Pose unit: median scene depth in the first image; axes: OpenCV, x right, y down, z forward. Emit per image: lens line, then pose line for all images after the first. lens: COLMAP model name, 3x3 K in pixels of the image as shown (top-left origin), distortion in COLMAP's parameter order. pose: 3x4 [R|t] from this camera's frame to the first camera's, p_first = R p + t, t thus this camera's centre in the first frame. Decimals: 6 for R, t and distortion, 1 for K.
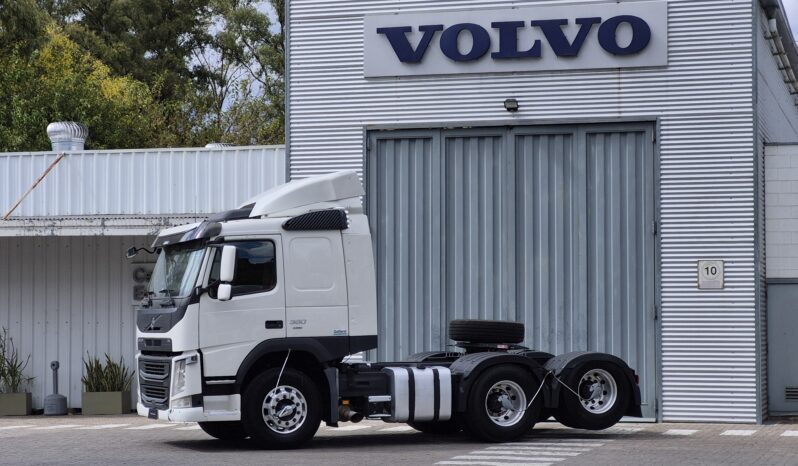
lens RADIAL K [[1705.5, 0, 399.0], [0, 1705.5, 233.0], [0, 0, 1]] dist [-0.047411, 0.082518]
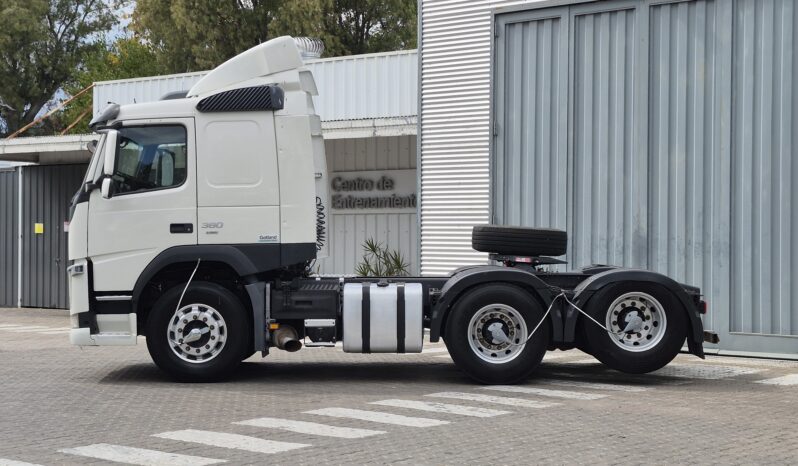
lens RADIAL K [[1283.9, 0, 399.0], [0, 1283.9, 233.0], [0, 0, 1]] dist [0.166797, 0.015272]
pose [[0.921289, 0.006630, -0.388822, 0.256722], [0.011973, 0.998897, 0.045403, 0.028863], [0.388694, -0.046485, 0.920194, 0.469129]]
